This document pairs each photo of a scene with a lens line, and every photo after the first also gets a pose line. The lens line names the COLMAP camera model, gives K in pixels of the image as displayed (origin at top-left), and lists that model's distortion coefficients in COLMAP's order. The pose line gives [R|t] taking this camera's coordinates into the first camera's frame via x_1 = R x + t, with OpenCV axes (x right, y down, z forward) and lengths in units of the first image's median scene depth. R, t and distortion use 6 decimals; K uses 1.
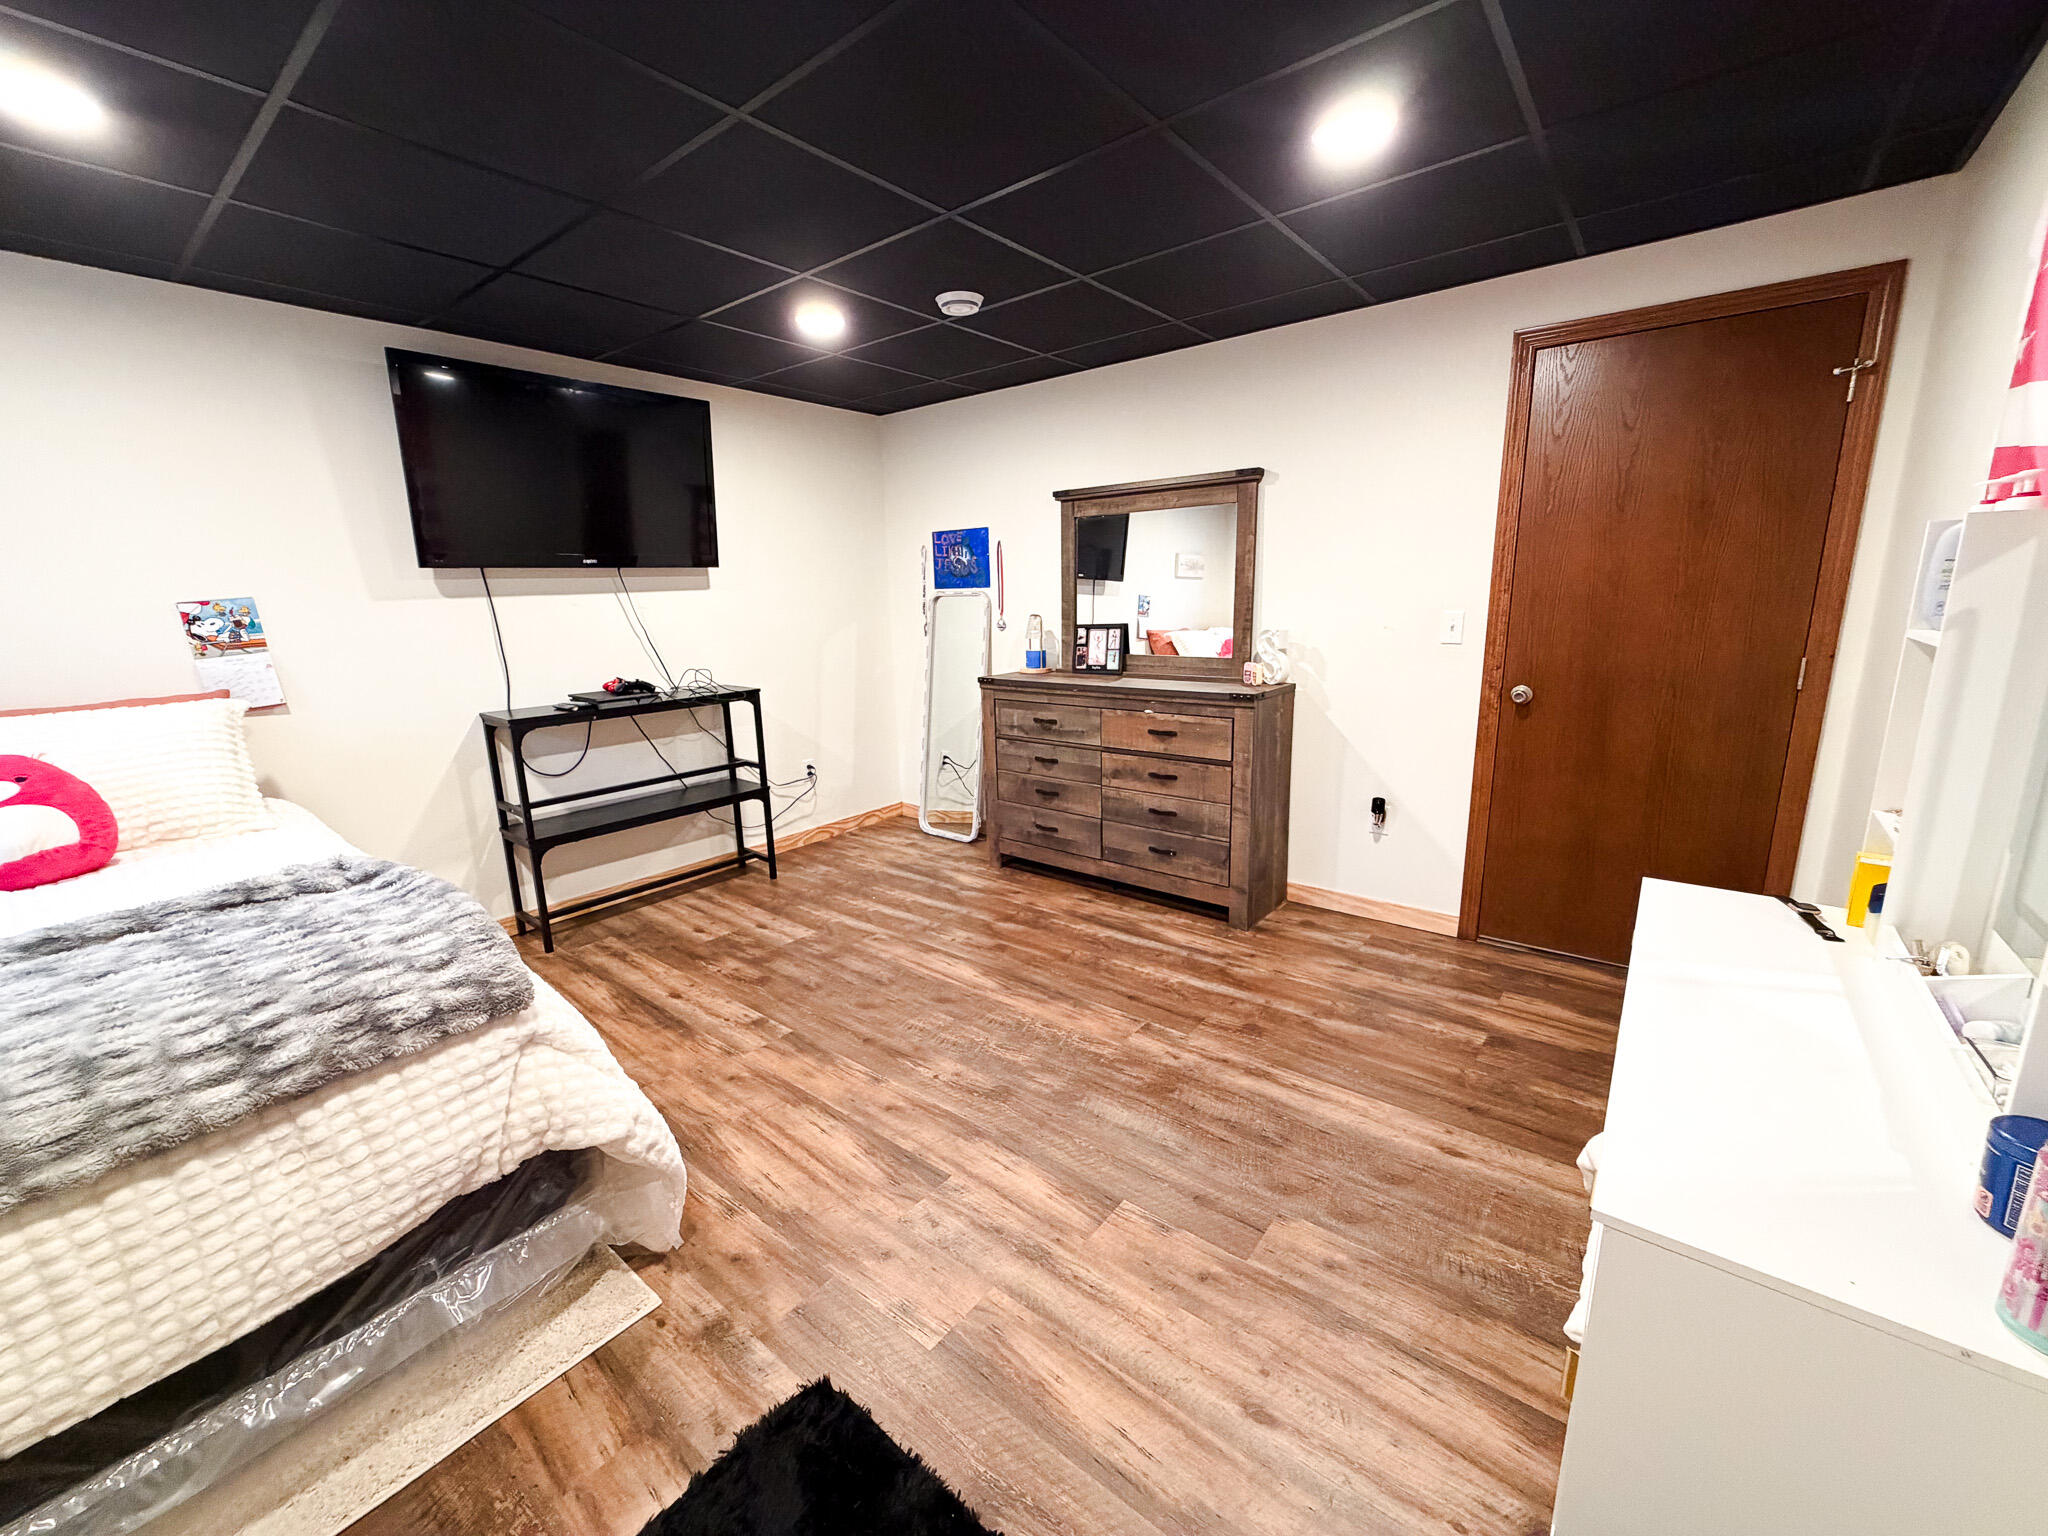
lens RADIAL K [[820.5, 0, 1014.2], [0, 820.5, 770.6], [0, 0, 1]] dist [0.000046, -0.000171]
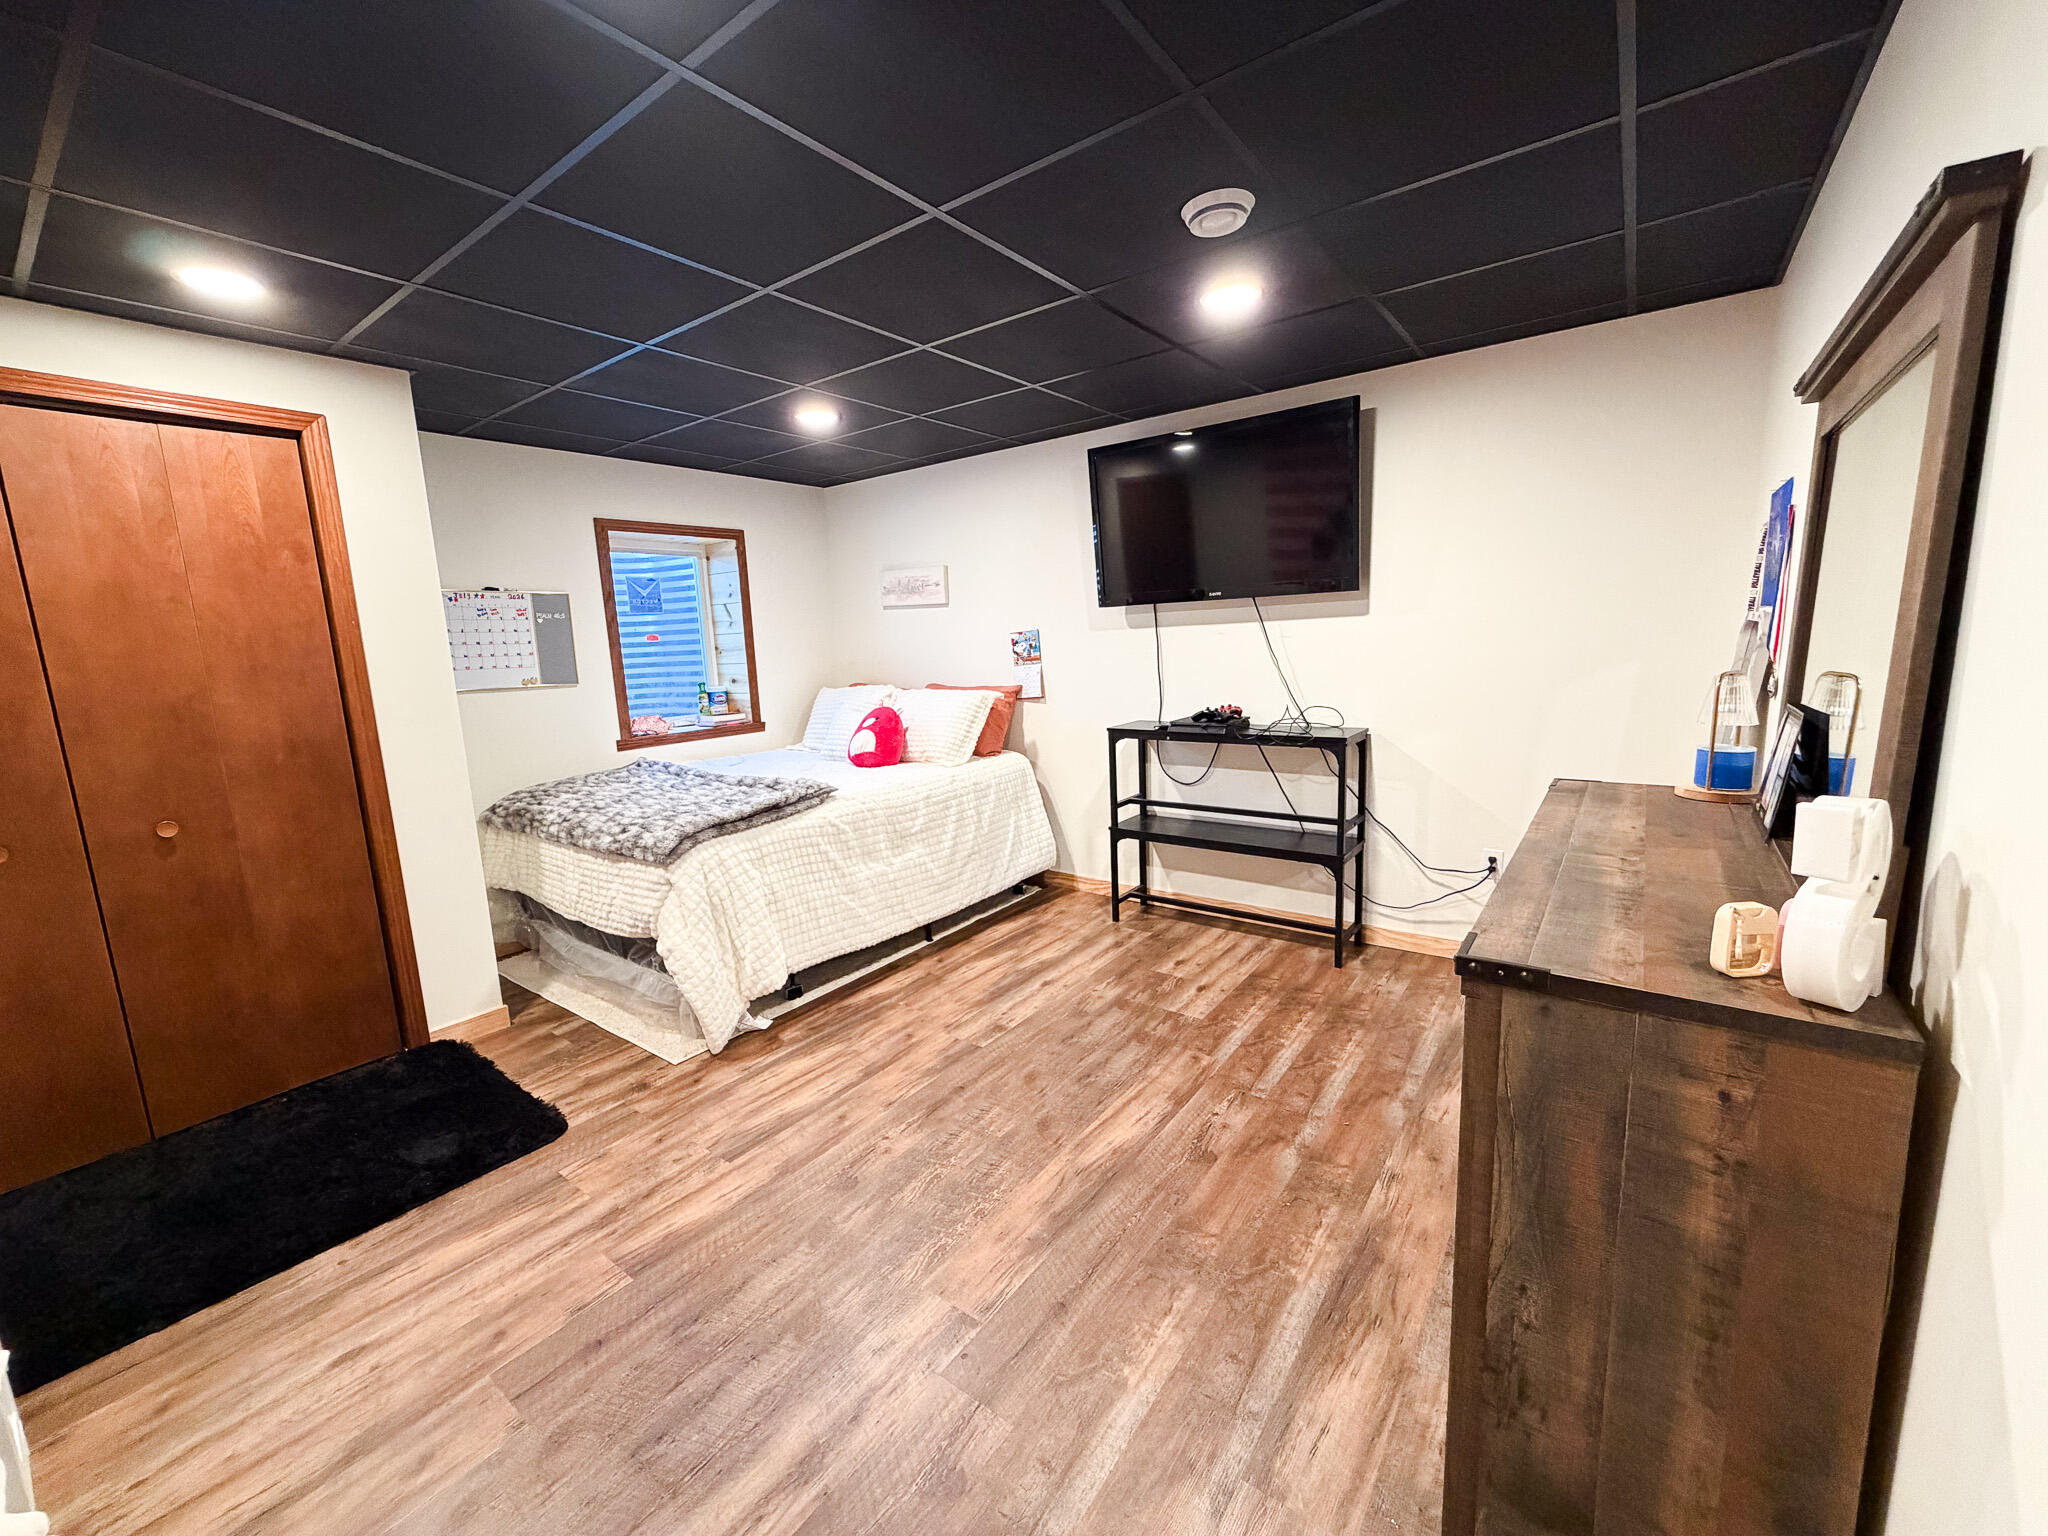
lens RADIAL K [[820.5, 0, 1015.9], [0, 820.5, 764.5], [0, 0, 1]] dist [0.000046, -0.000171]
pose [[0.036331, 0.182458, -0.982542, 0.565746], [-0.175570, 0.969064, 0.173463, -0.183483], [0.983796, 0.166202, 0.067241, 0.722941]]
